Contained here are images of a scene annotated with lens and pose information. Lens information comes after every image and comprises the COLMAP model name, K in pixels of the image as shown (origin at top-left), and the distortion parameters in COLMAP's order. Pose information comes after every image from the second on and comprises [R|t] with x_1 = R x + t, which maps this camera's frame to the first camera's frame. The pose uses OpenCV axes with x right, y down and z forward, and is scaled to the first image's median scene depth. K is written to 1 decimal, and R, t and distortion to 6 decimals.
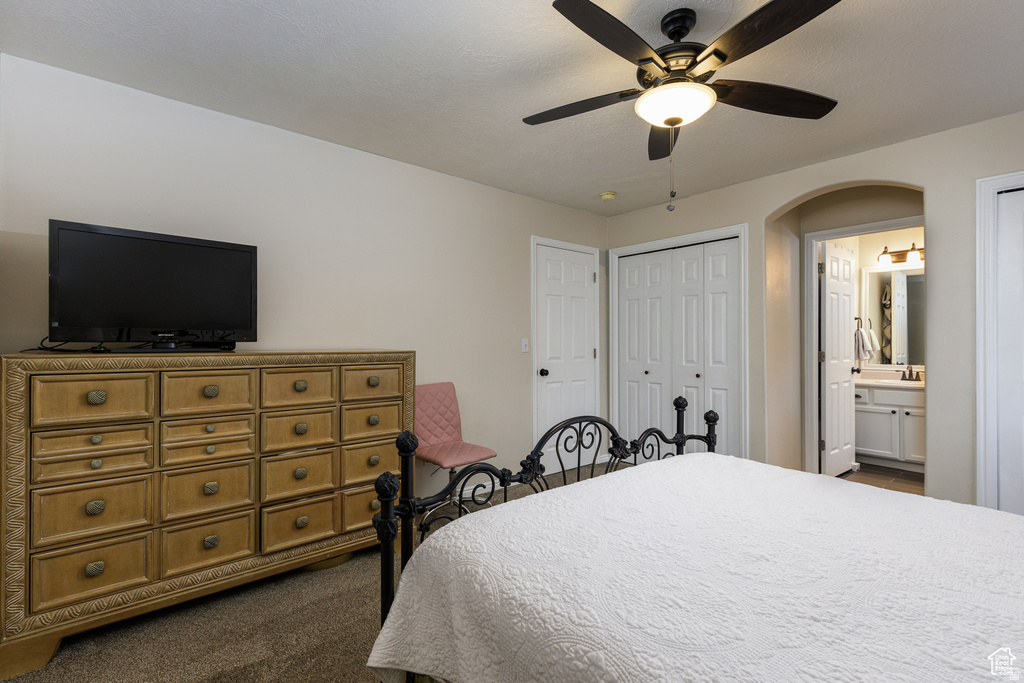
lens RADIAL K [[457.6, 0, 526.2], [0, 457.6, 341.6], [0, 0, 1]] dist [-0.000257, 0.000031]
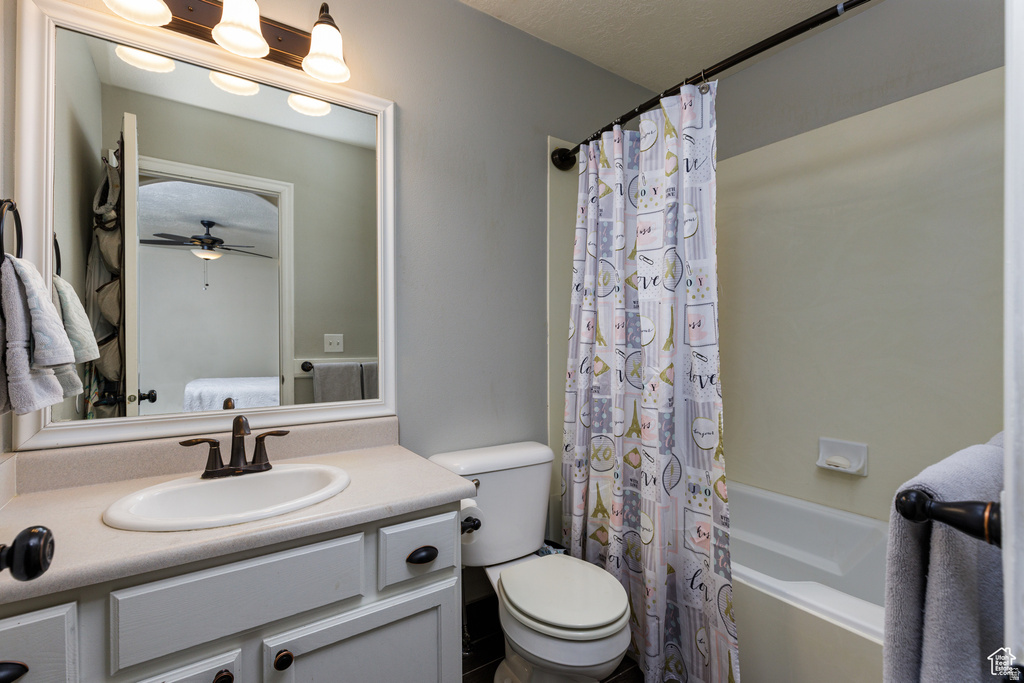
lens RADIAL K [[457.6, 0, 526.2], [0, 457.6, 341.6], [0, 0, 1]] dist [-0.000257, 0.000031]
pose [[0.092746, -0.001568, 0.995689, 0.494715], [-0.002863, 0.999994, 0.001841, 0.006724], [-0.995686, -0.003022, 0.092741, 0.678977]]
